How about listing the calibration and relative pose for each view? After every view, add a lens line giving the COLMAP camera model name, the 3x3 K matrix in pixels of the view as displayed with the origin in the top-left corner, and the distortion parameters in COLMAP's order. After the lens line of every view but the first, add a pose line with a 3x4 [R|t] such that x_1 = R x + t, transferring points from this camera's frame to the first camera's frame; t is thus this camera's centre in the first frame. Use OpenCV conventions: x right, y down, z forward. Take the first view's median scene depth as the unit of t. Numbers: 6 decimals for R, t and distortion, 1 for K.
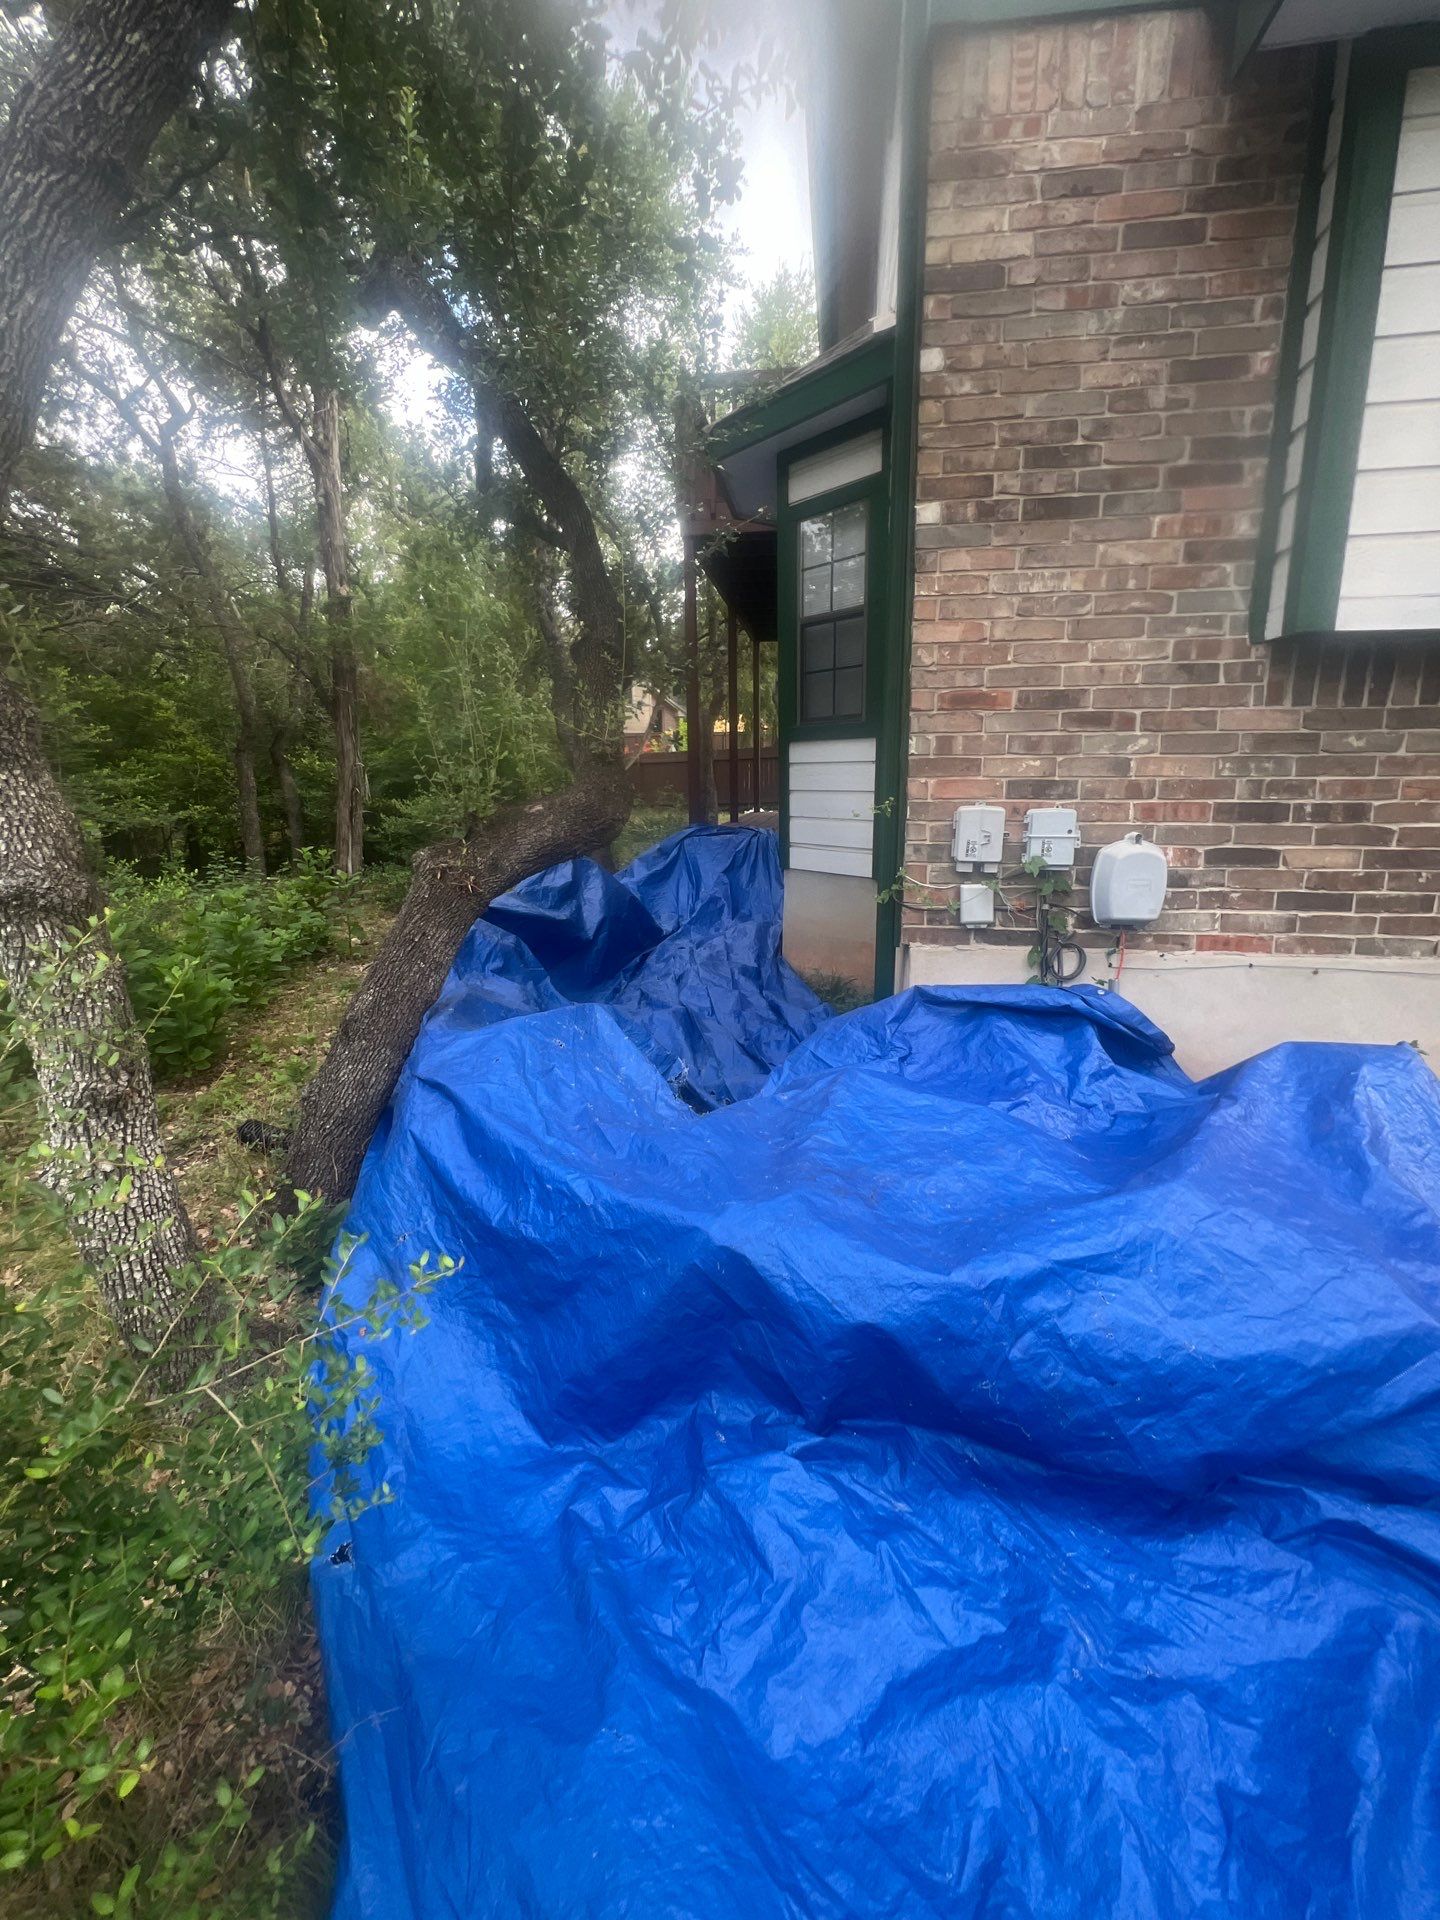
lens RADIAL K [[848.7, 0, 720.7], [0, 848.7, 961.4], [0, 0, 1]] dist [-0.000941, 0.000535]
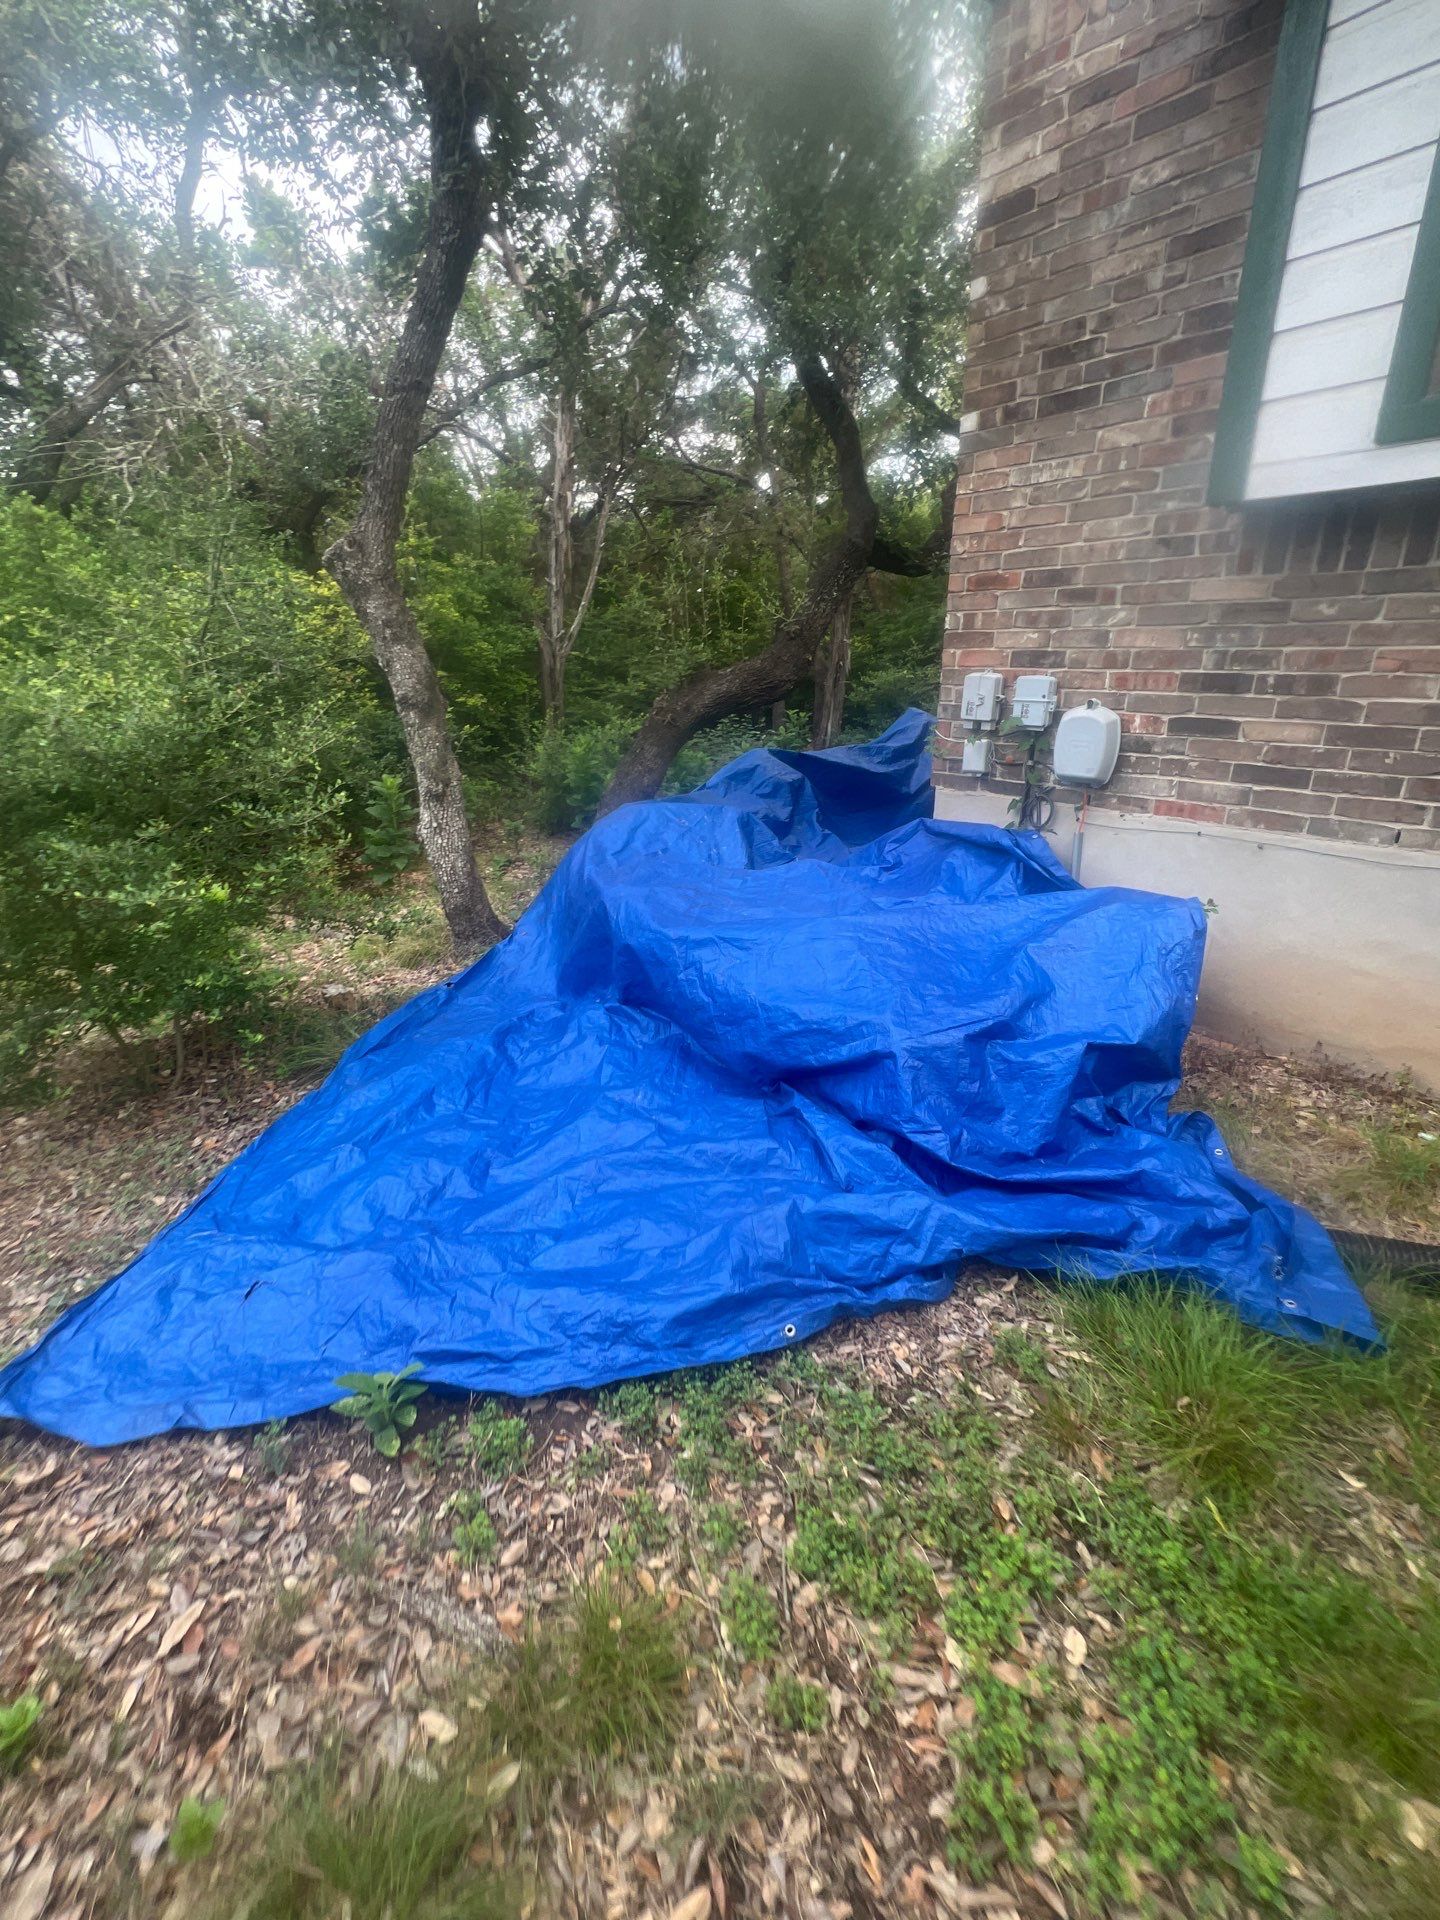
lens RADIAL K [[848.7, 0, 718.9], [0, 848.7, 958.8], [0, 0, 1]] dist [-0.000941, 0.000535]
pose [[0.768847, 0.218609, -0.600903, 0.864940], [-0.137860, 0.974314, 0.178066, 0.053025], [0.624394, -0.054065, 0.779236, -0.211526]]
